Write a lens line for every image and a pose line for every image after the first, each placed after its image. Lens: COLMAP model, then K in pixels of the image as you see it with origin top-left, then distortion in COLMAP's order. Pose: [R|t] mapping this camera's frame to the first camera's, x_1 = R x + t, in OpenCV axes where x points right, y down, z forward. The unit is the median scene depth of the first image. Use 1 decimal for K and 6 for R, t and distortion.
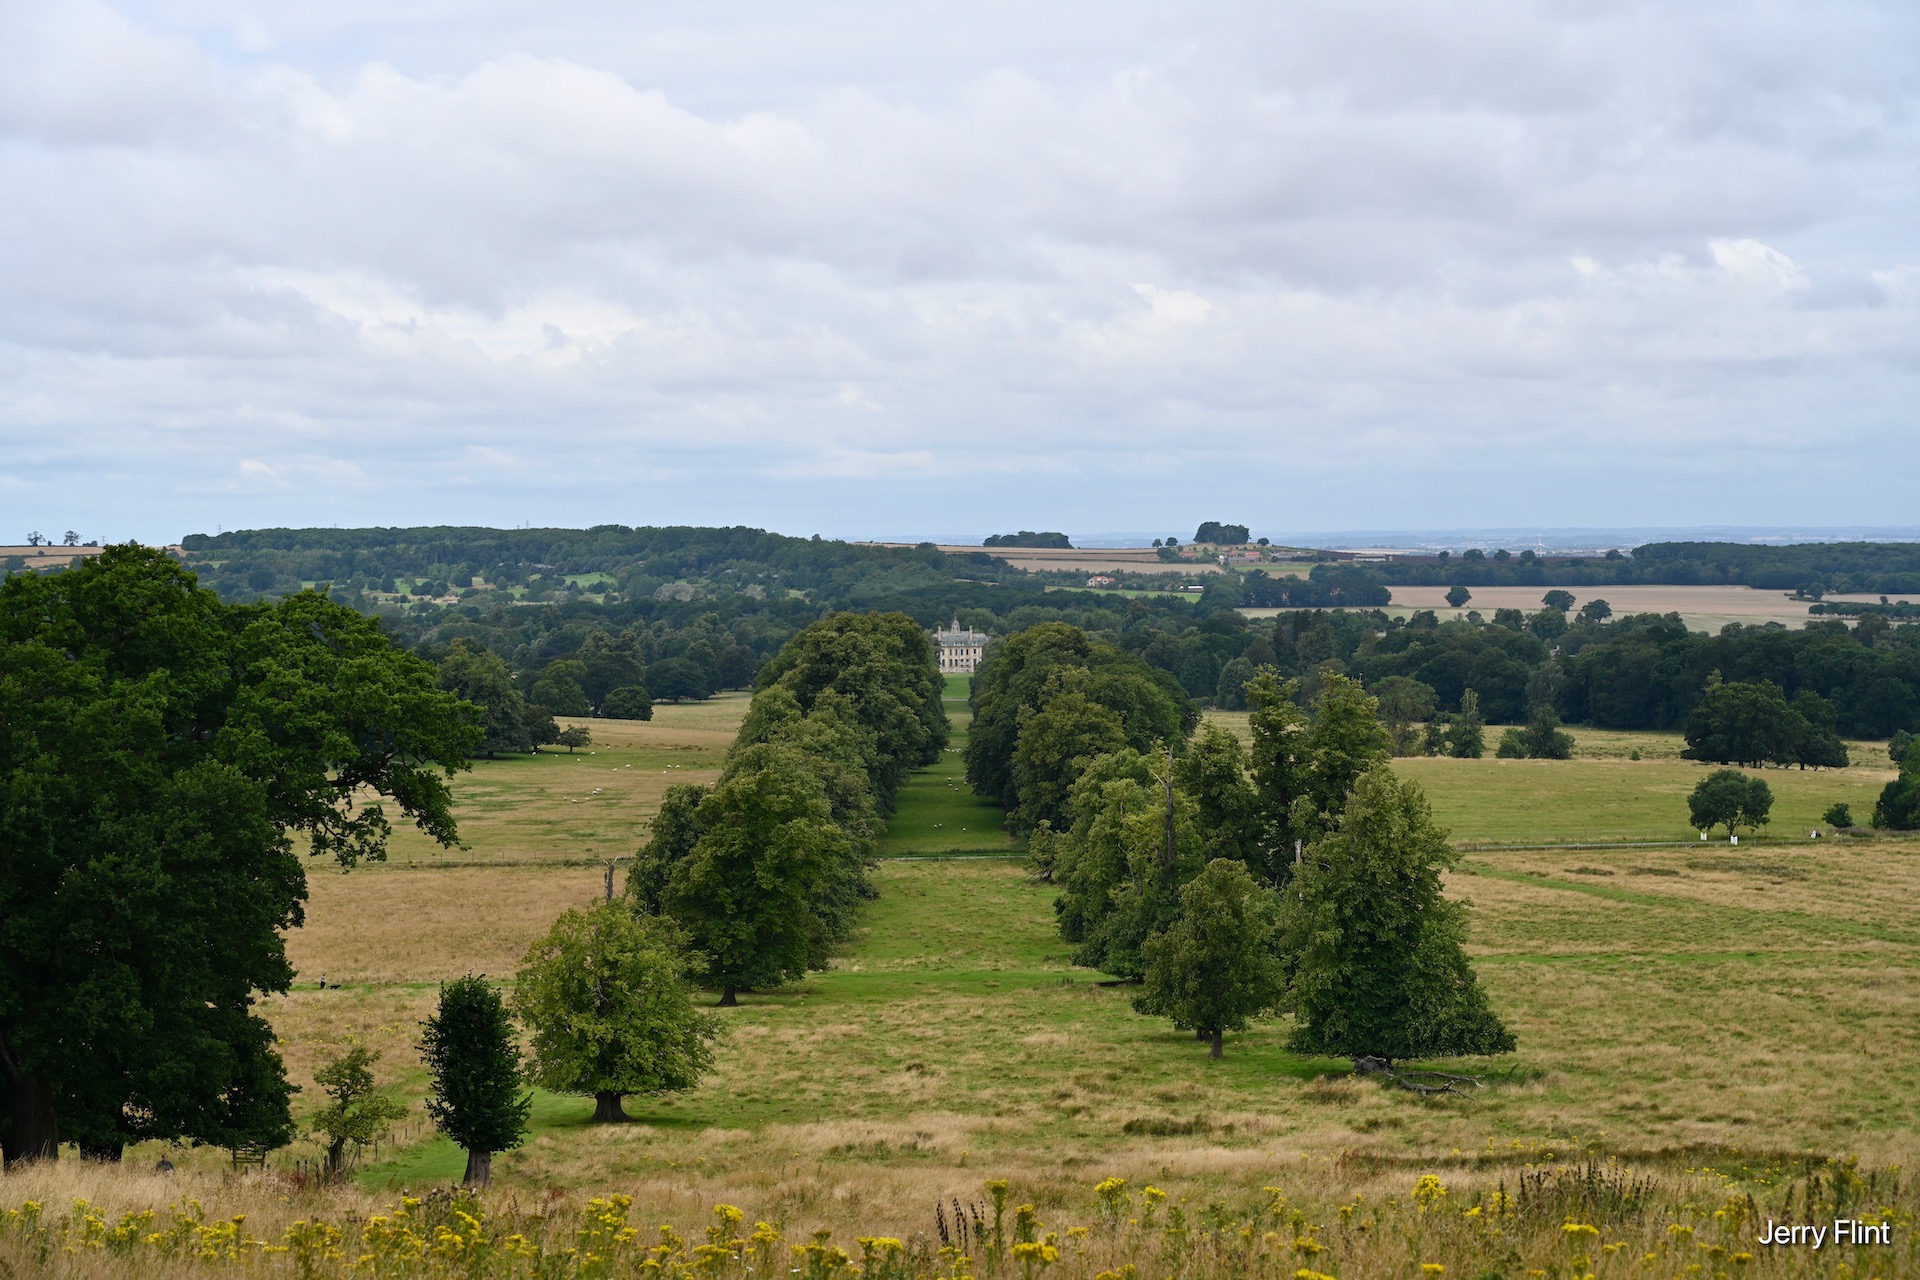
lens RADIAL K [[3991.0, 0, 976.2], [0, 3991.0, 626.8], [0, 0, 1]] dist [0.018215, 0.000000]
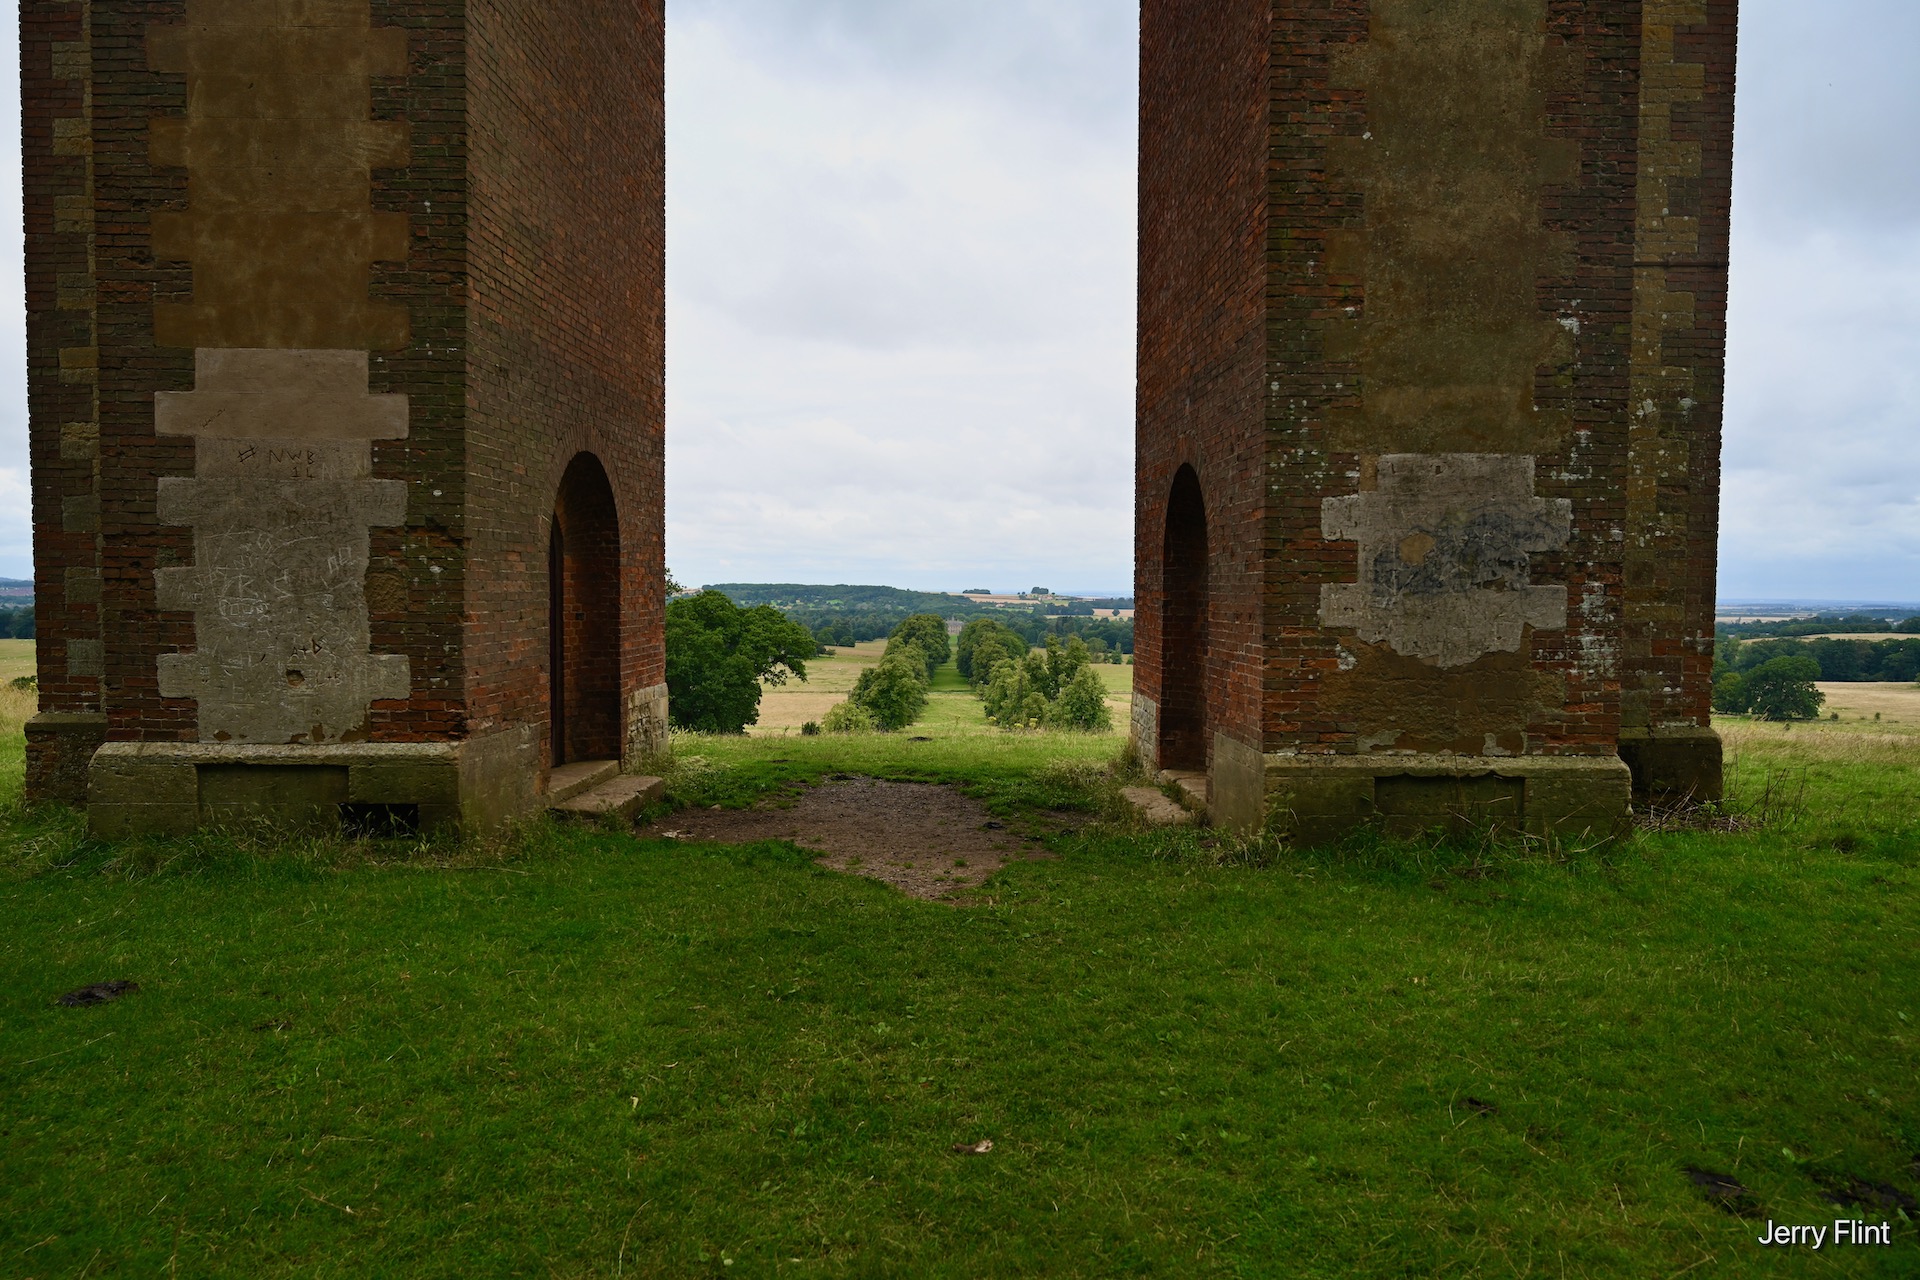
lens RADIAL K [[1590.5, 0, 952.7], [0, 1590.5, 642.7], [0, 0, 1]] dist [0.063685, -0.001357]
pose [[0.999832, 0.018164, 0.002570, -0.009214], [-0.018198, 0.999738, 0.013885, 0.001079], [-0.002318, -0.013929, 0.999900, -0.257845]]
